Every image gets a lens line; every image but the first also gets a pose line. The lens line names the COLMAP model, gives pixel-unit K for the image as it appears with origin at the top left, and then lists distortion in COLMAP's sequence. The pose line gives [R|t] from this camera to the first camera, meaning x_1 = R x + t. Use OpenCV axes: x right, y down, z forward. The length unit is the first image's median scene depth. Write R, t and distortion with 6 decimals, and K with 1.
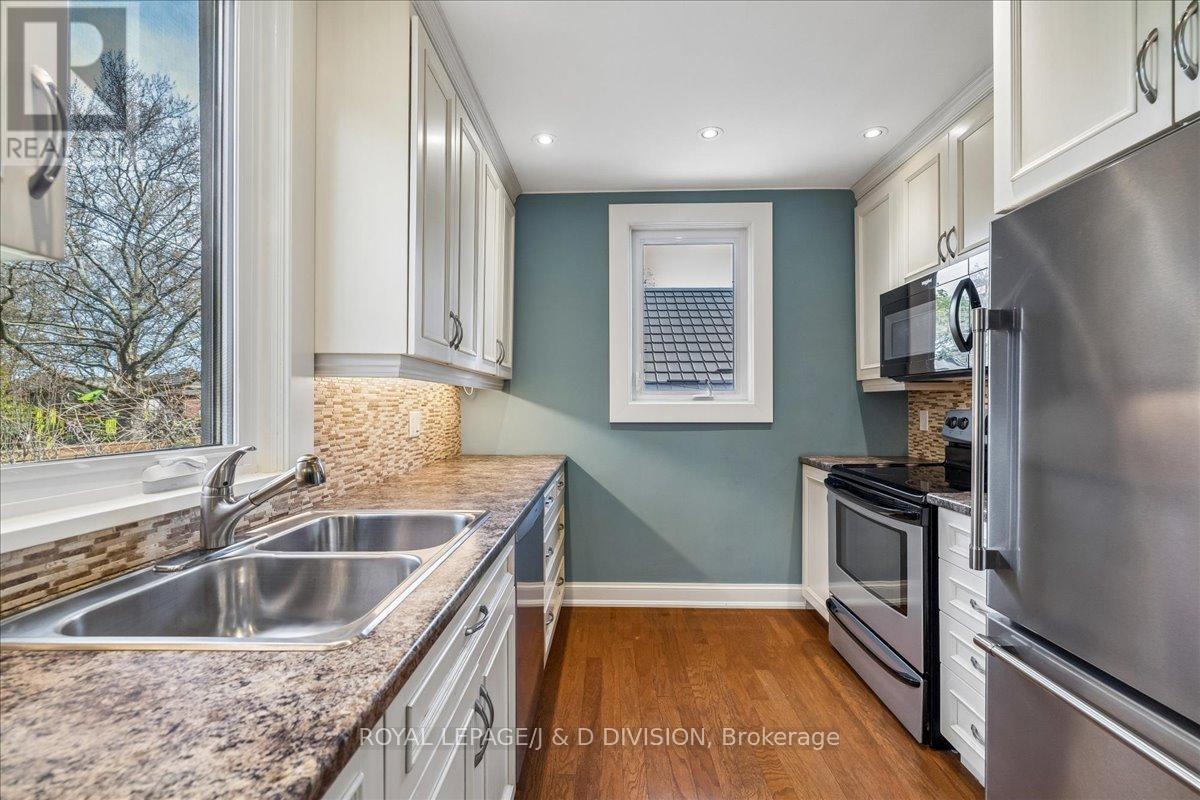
lens RADIAL K [[501.9, 0, 603.4], [0, 501.9, 403.9], [0, 0, 1]] dist [0.000245, 0.000123]
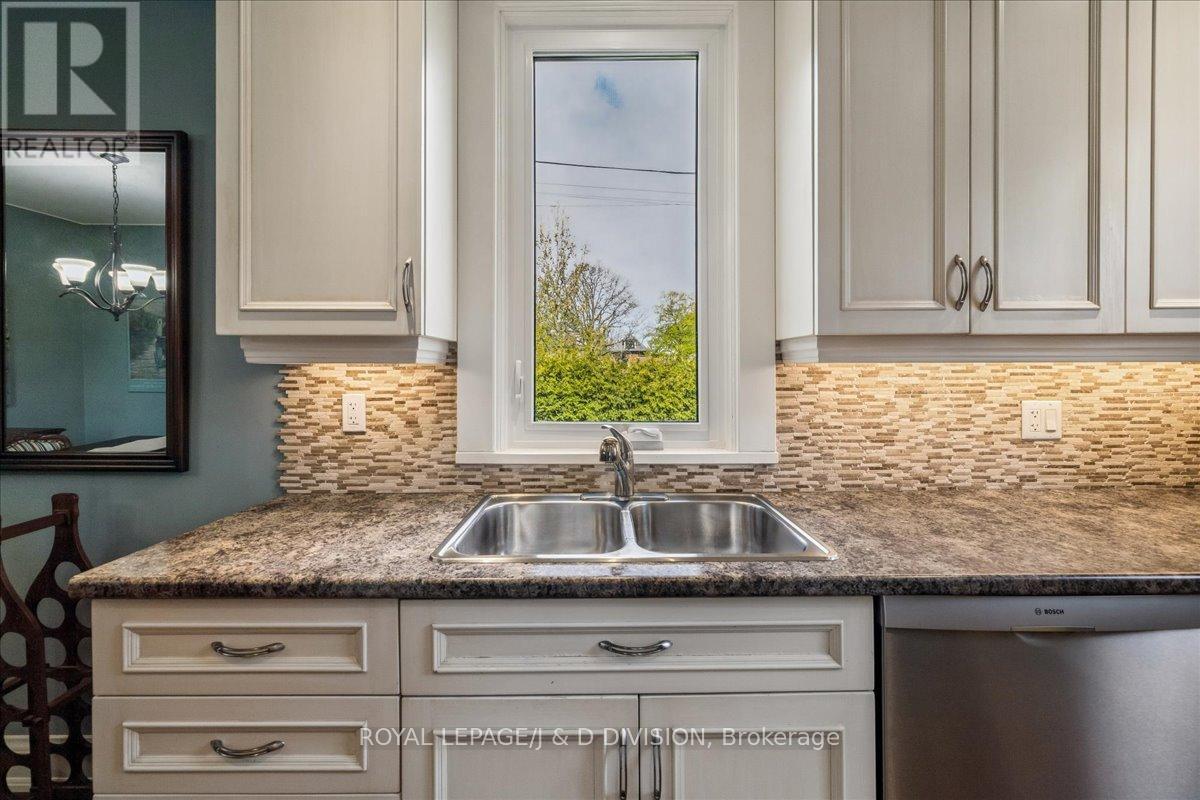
lens RADIAL K [[507.1, 0, 597.0], [0, 507.1, 374.8], [0, 0, 1]] dist [-0.001508, 0.000021]
pose [[0.010677, 0.002759, -0.999939, 0.263212], [0.004741, 0.999985, 0.002810, -0.021657], [0.999932, -0.004770, 0.010664, 0.378956]]
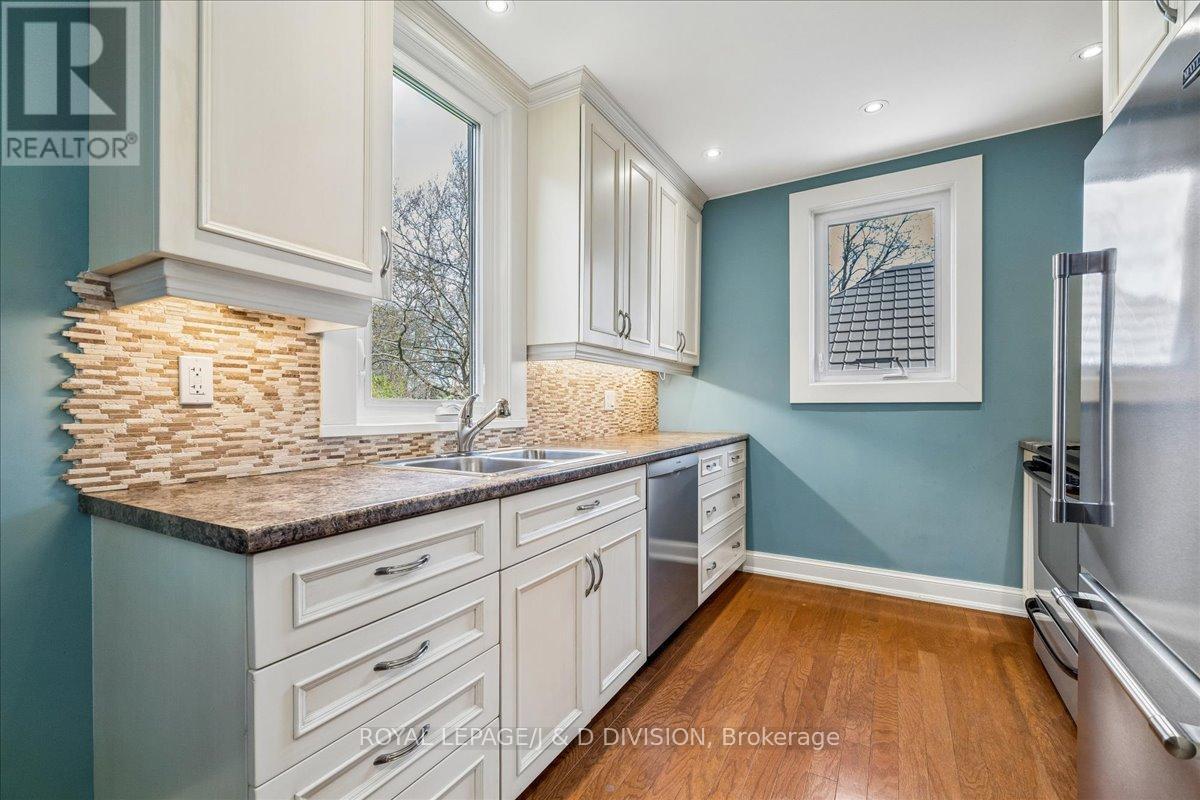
lens RADIAL K [[512.7, 0, 598.3], [0, 512.7, 408.9], [0, 0, 1]] dist [-0.000502, 0.000260]
pose [[0.871998, 0.000031, -0.489509, 0.225948], [0.002832, 0.999983, 0.005109, 0.051075], [0.489501, -0.005842, 0.871983, -0.151756]]
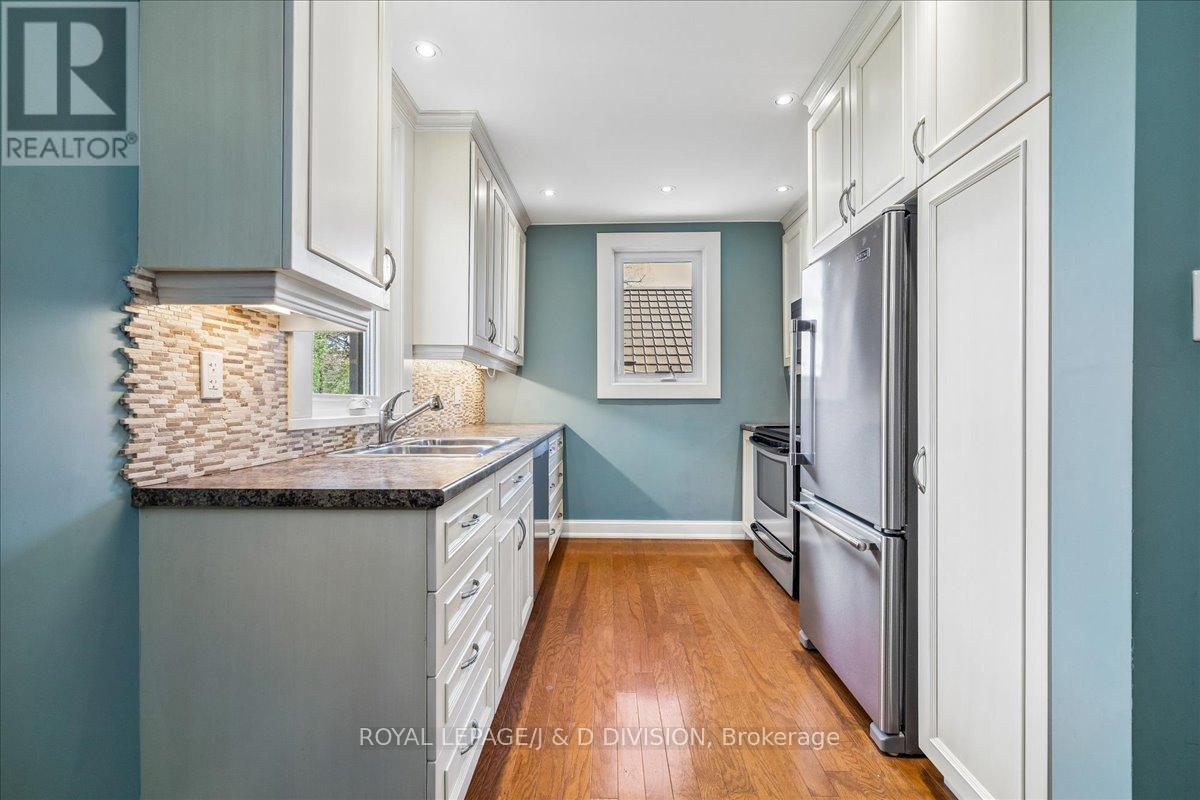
lens RADIAL K [[510.6, 0, 600.0], [0, 510.6, 400.0], [0, 0, 1]] dist [0.000000, -0.000026]
pose [[0.999981, 0.001776, -0.005887, 0.033092], [-0.001772, 0.999998, 0.000712, 0.048096], [0.005888, -0.000702, 0.999982, -0.414161]]
